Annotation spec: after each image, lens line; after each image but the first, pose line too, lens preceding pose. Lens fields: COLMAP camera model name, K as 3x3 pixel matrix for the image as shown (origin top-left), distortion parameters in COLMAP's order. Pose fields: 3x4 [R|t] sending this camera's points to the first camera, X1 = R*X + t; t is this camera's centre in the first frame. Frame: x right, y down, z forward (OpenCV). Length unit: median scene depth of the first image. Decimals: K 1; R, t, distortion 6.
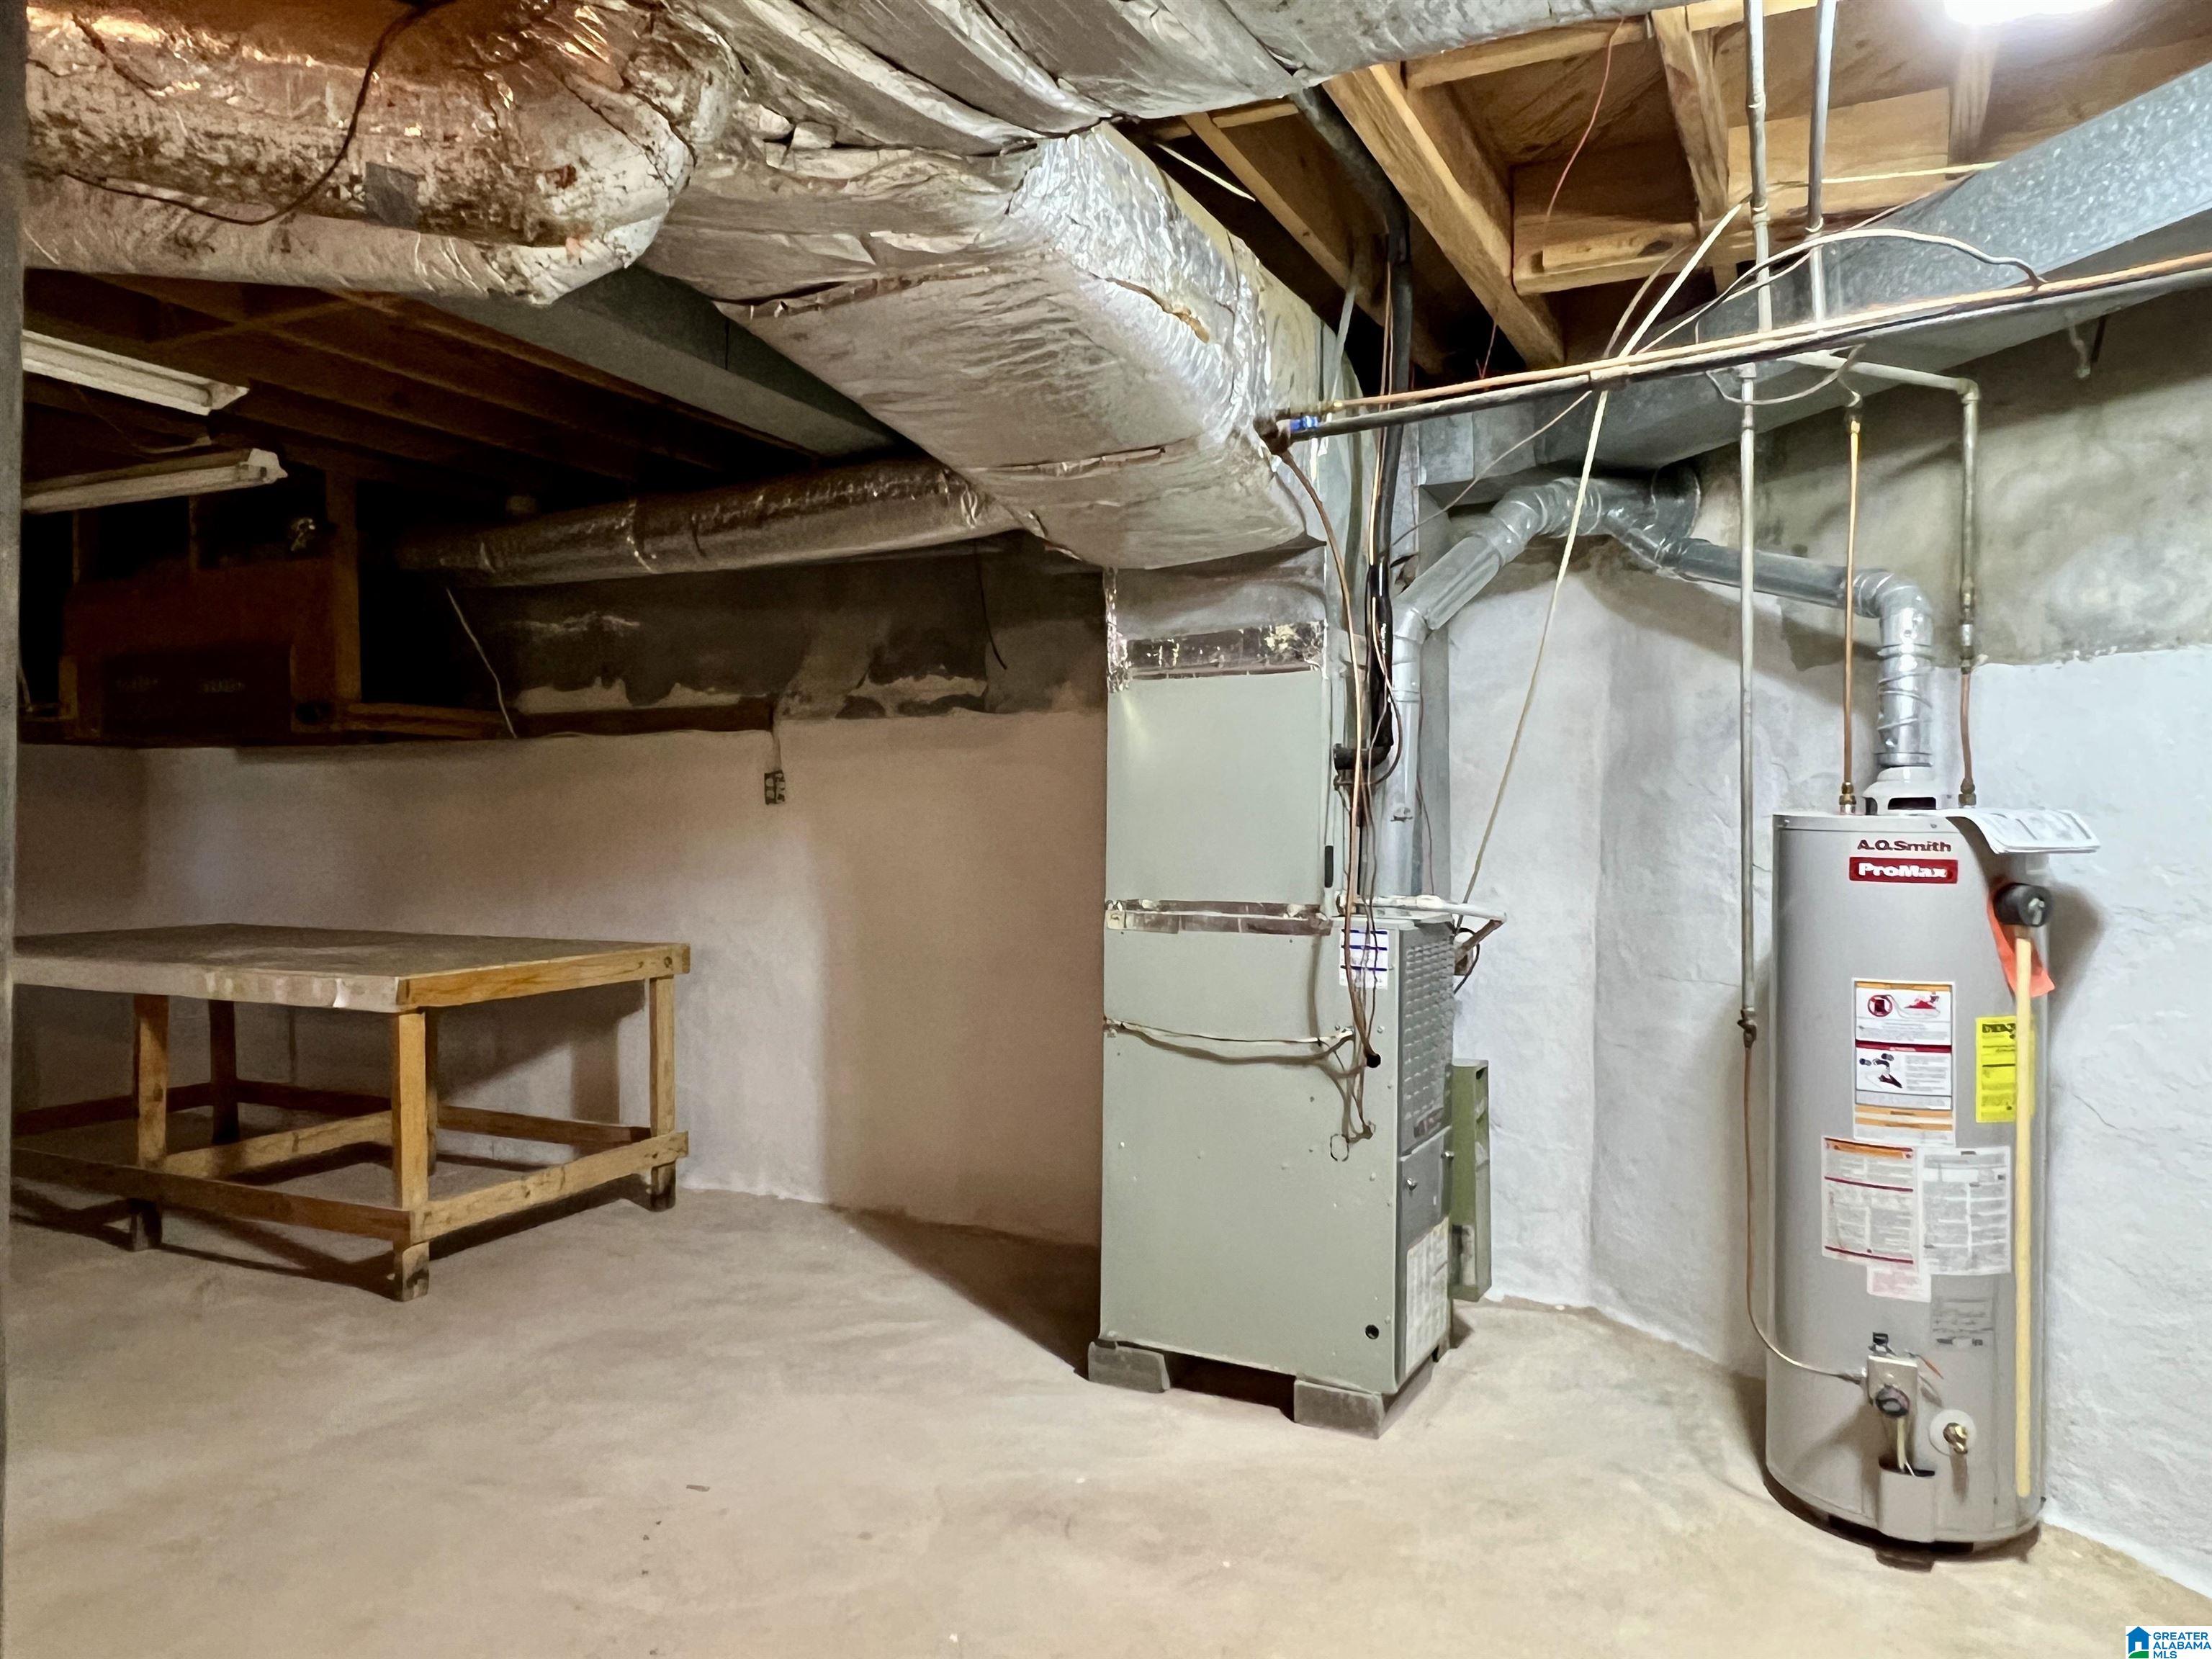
lens RADIAL K [[1489.8, 0, 1106.6], [0, 1489.8, 830.7], [0, 0, 1]] dist [0.000770, 0.000946]
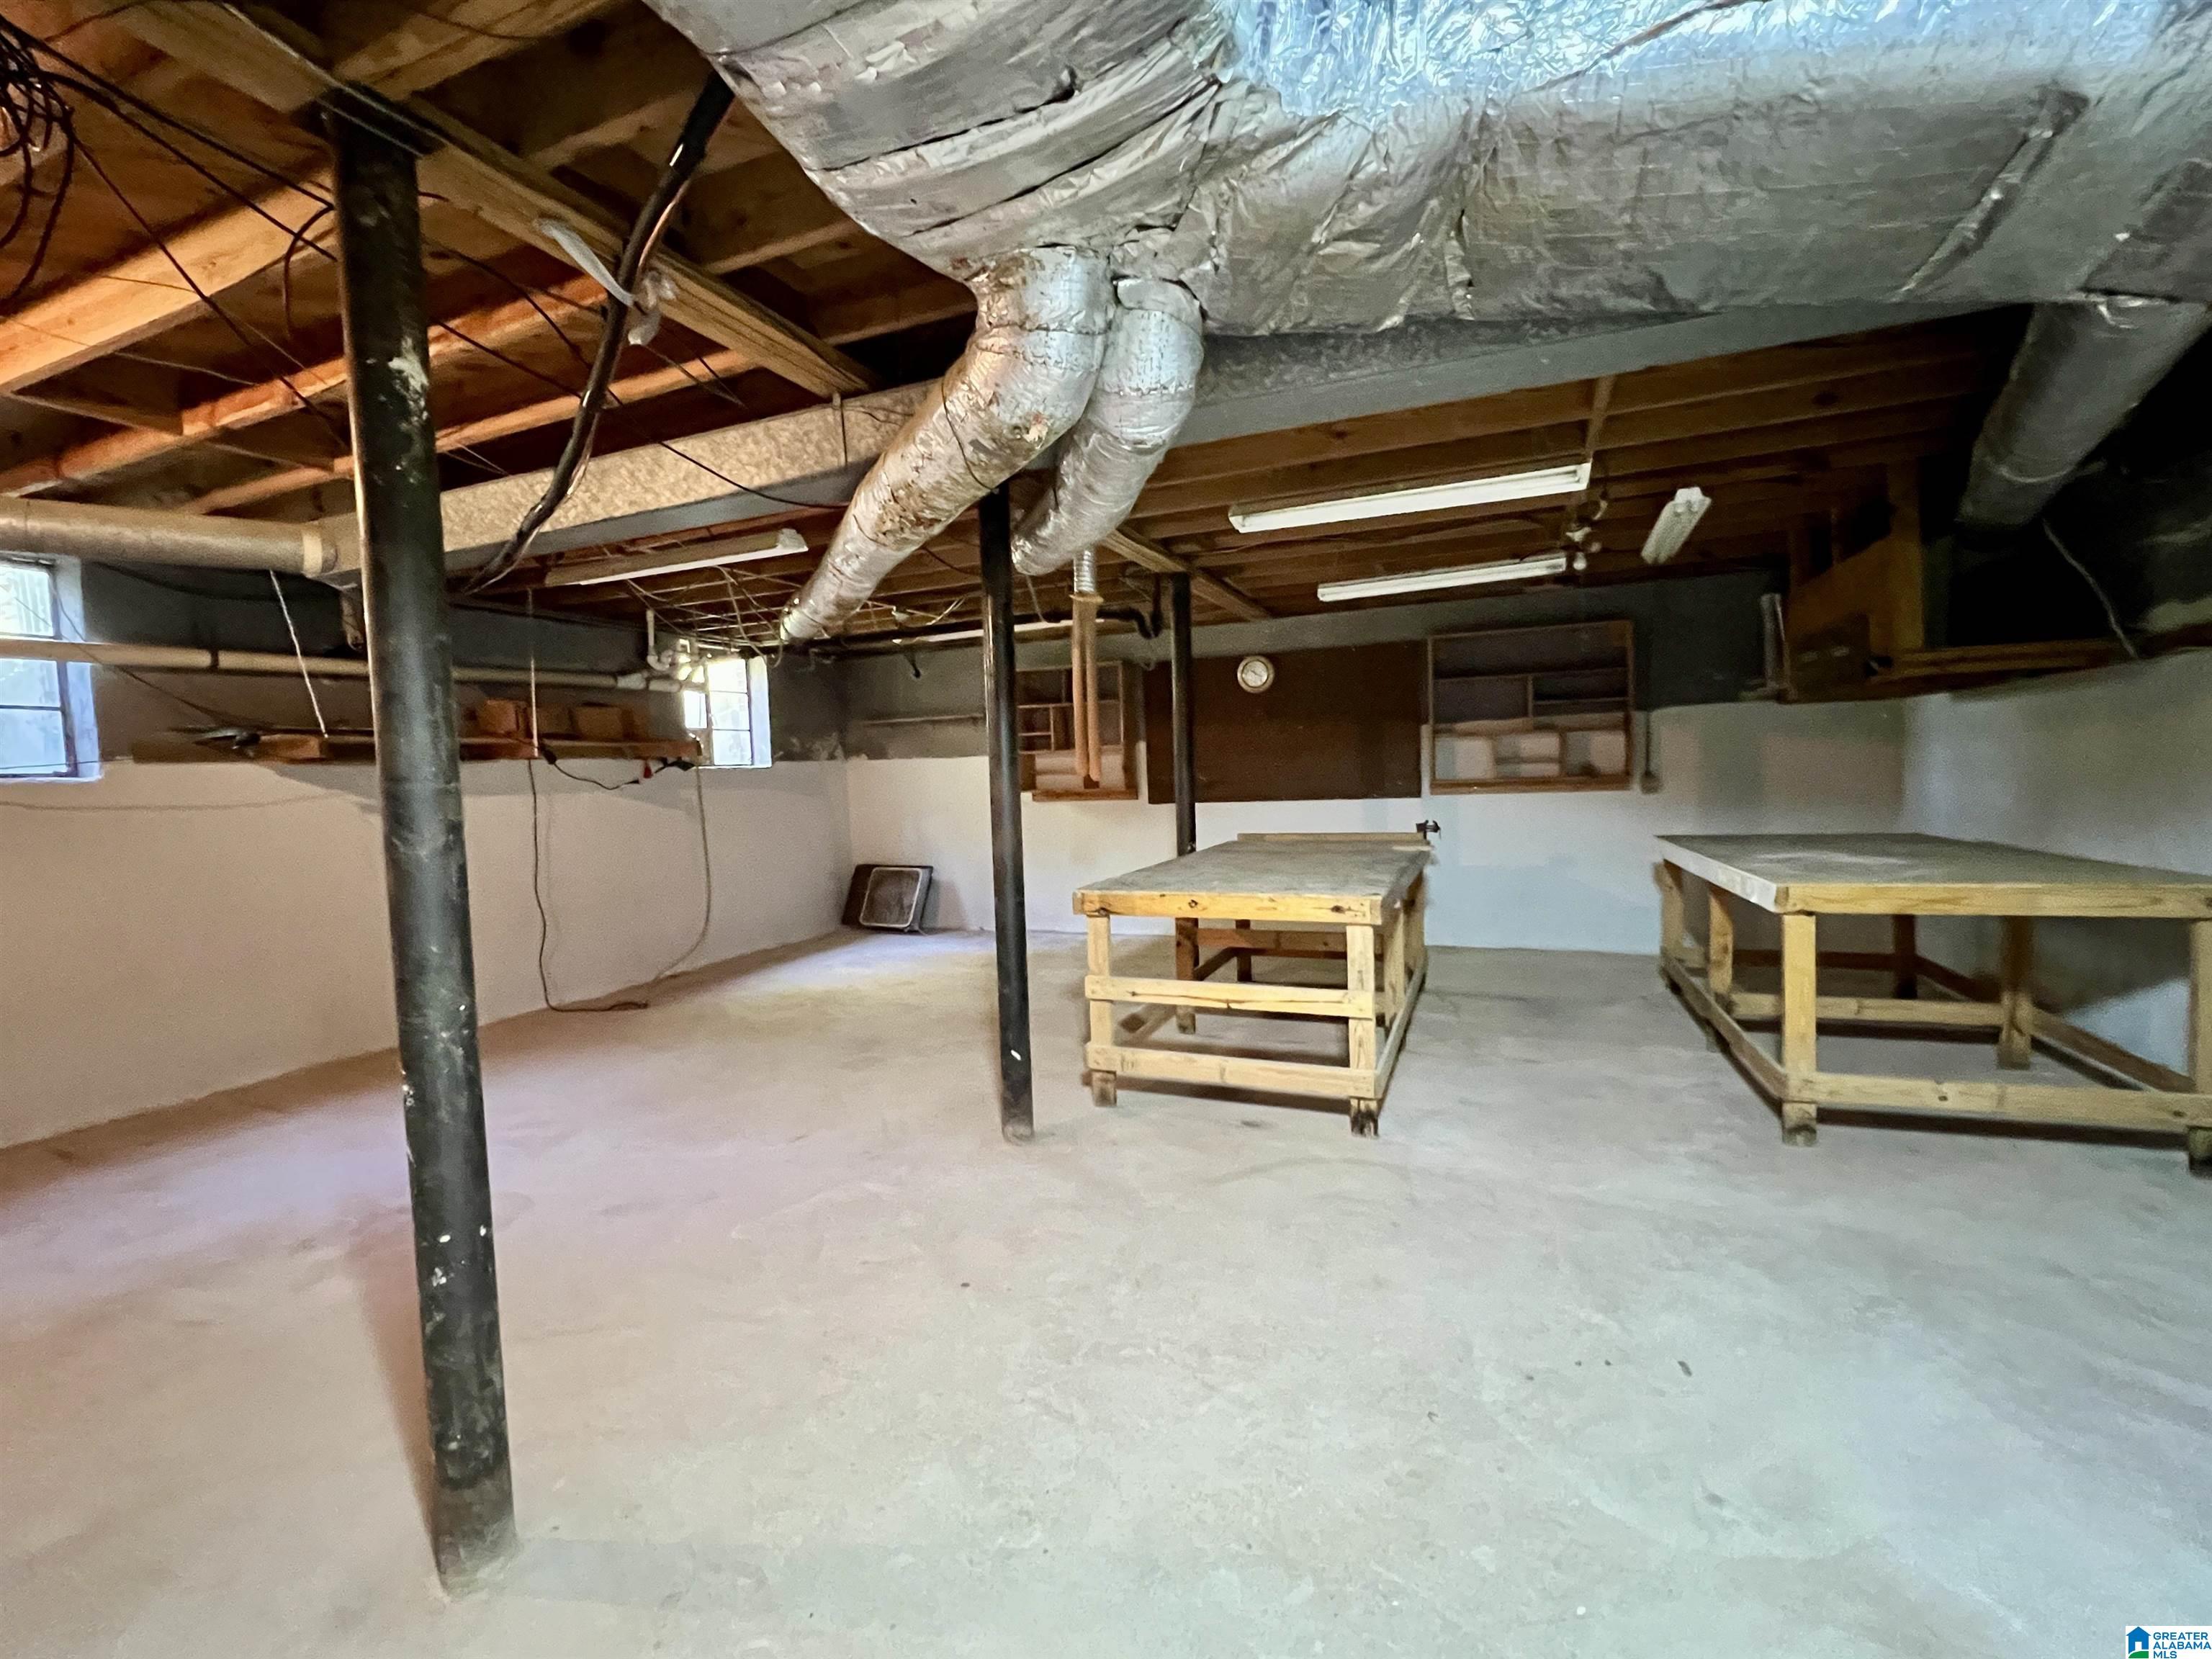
lens RADIAL K [[957.4, 0, 1099.6], [0, 957.4, 827.5], [0, 0, 1]] dist [0.001411, 0.000059]
pose [[0.065914, 0.044421, -0.996836, 0.270037], [0.029003, 0.998501, 0.046413, -0.001491], [0.997404, -0.031971, 0.064527, 0.378330]]
